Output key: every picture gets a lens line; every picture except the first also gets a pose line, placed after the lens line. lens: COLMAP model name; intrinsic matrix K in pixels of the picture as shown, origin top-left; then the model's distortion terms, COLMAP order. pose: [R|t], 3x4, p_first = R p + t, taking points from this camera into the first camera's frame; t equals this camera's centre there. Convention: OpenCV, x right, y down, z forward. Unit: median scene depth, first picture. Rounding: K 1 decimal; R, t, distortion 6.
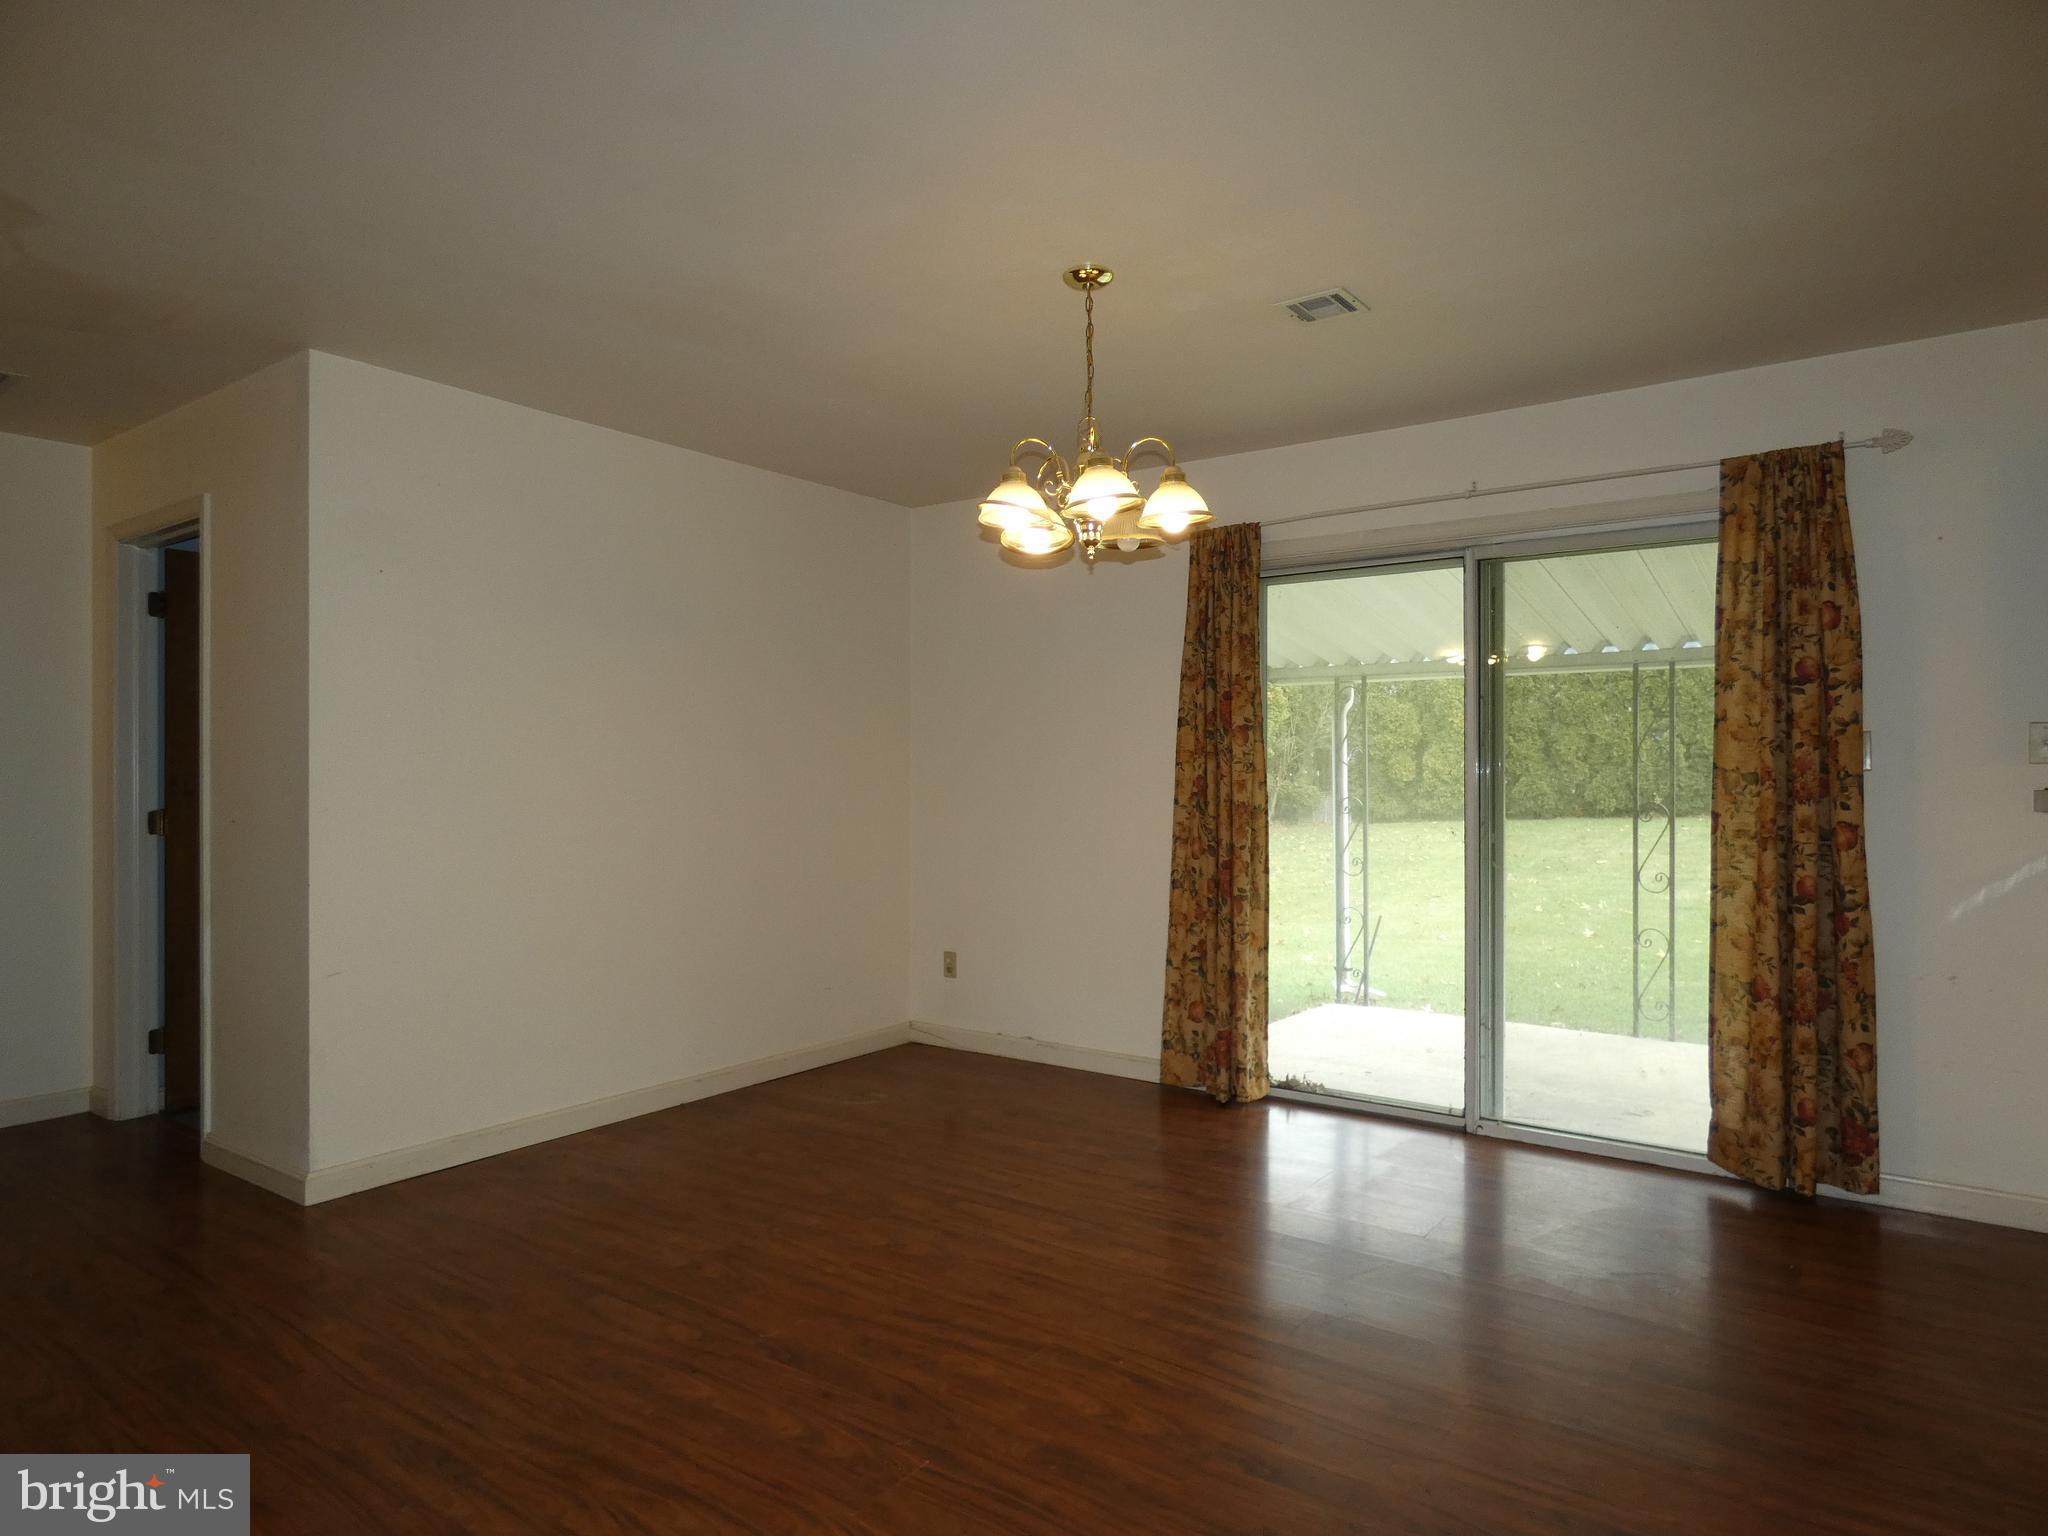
lens RADIAL K [[1221.0, 0, 1022.4], [0, 1221.0, 765.3], [0, 0, 1]] dist [-0.007662, -0.000622]
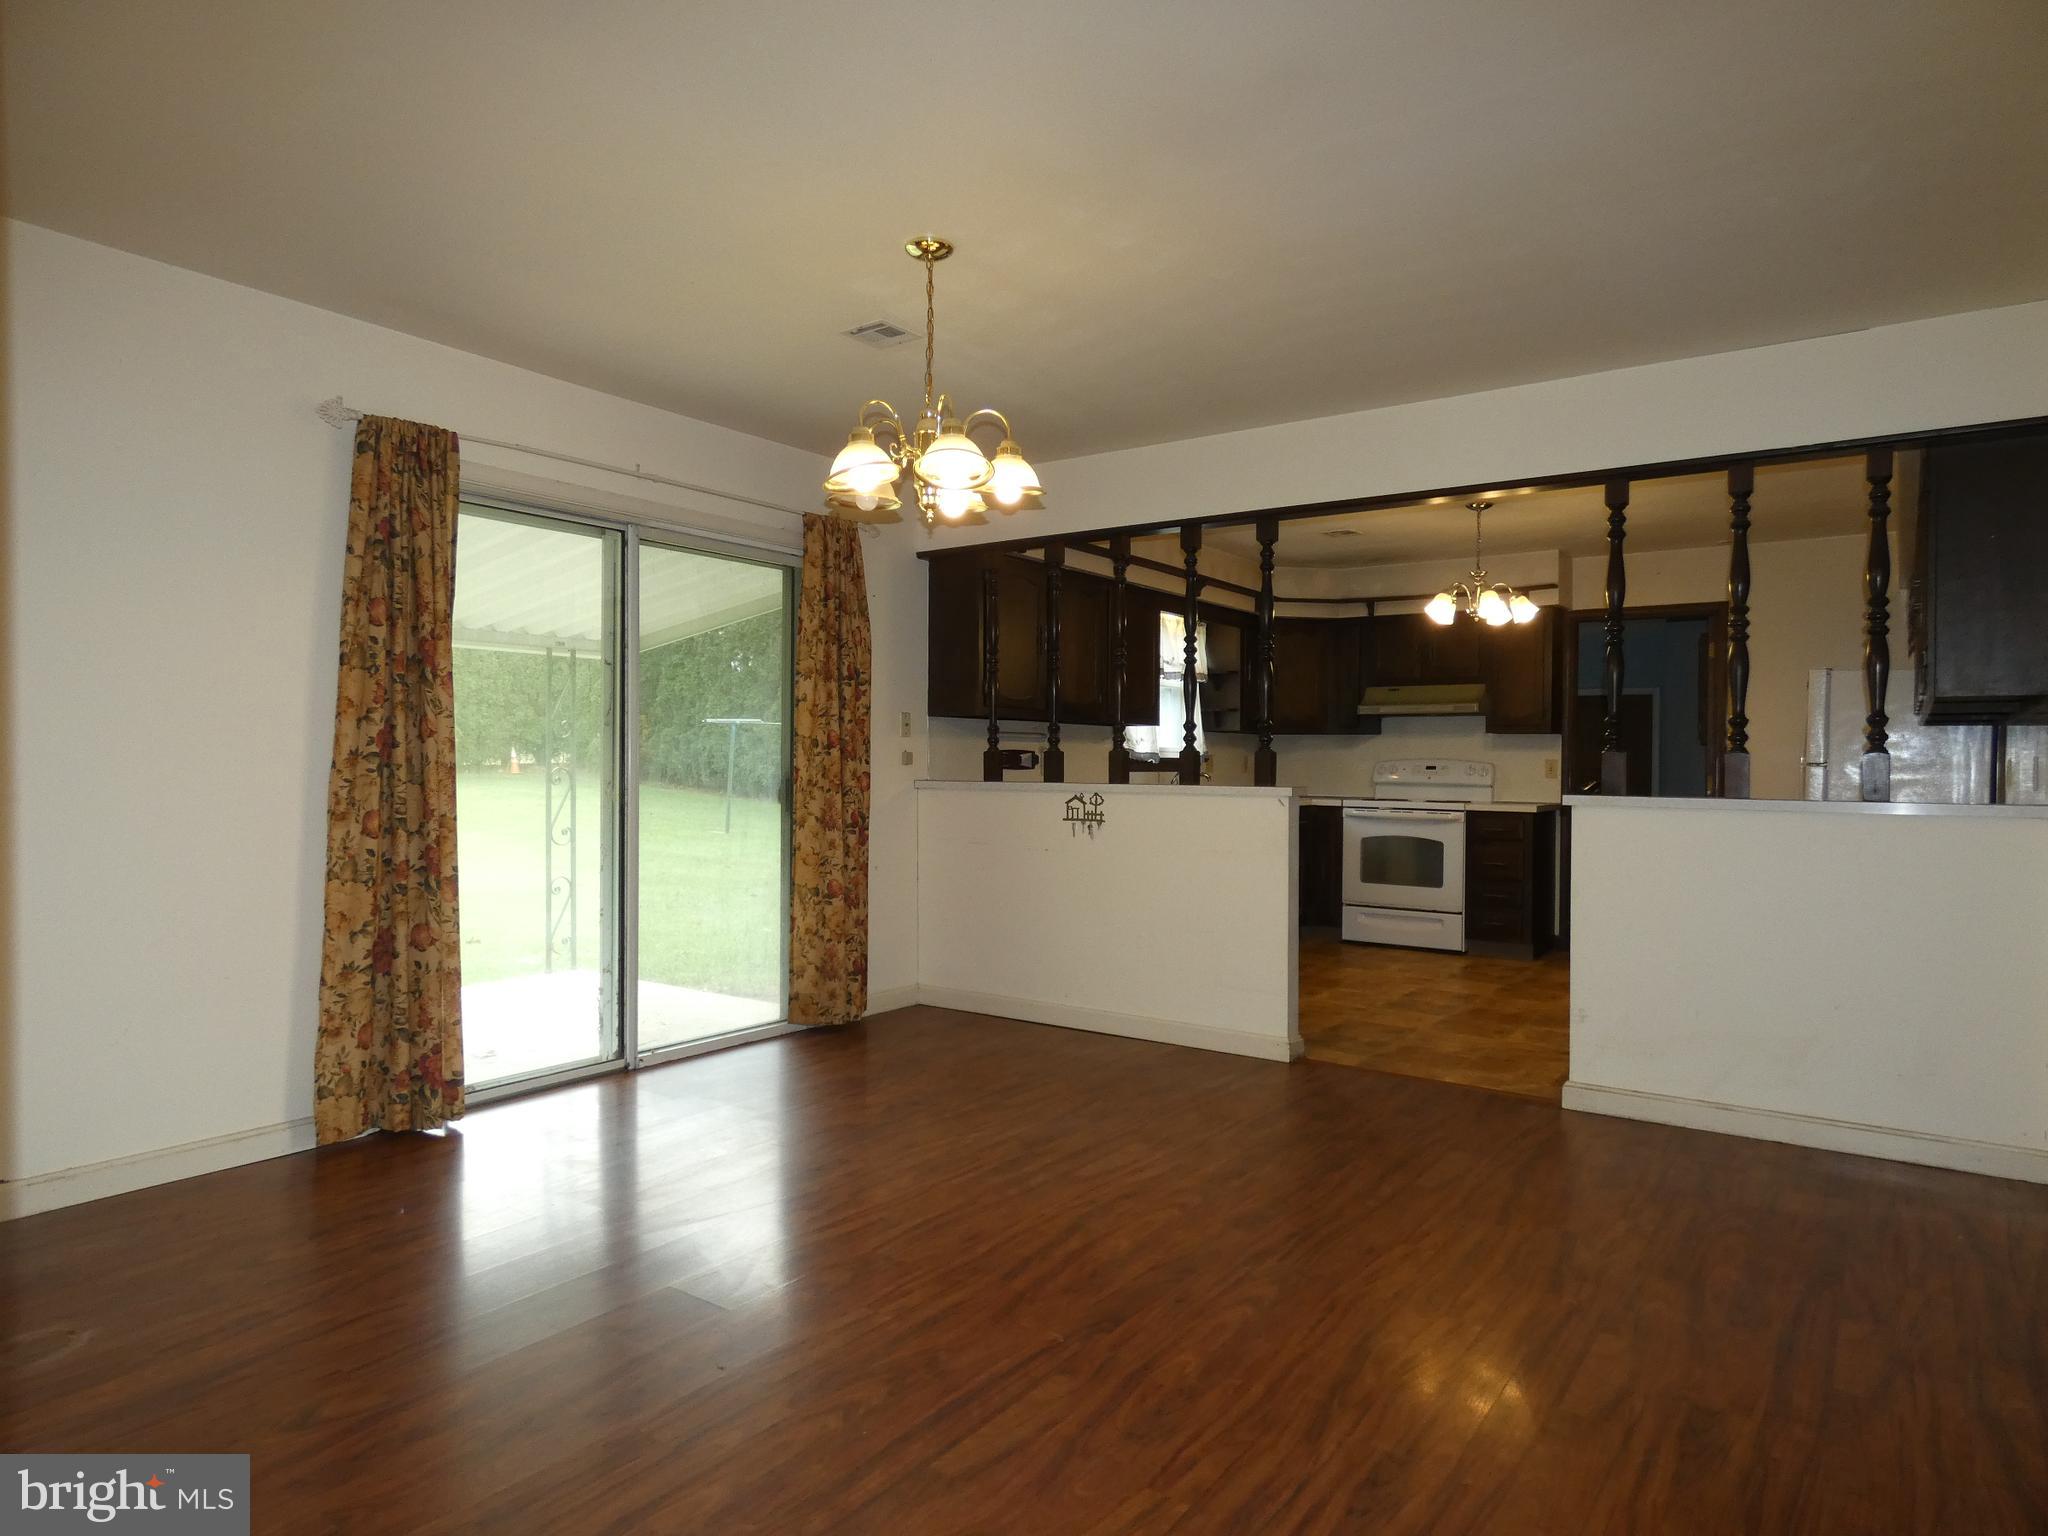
lens RADIAL K [[1221.0, 0, 1022.4], [0, 1221.0, 765.3], [0, 0, 1]] dist [-0.007662, -0.000622]
pose [[0.003064, -0.002598, 0.999992, -0.724126], [-0.014030, 0.999898, 0.002641, 0.025392], [-0.999897, -0.014038, 0.003027, 0.669622]]
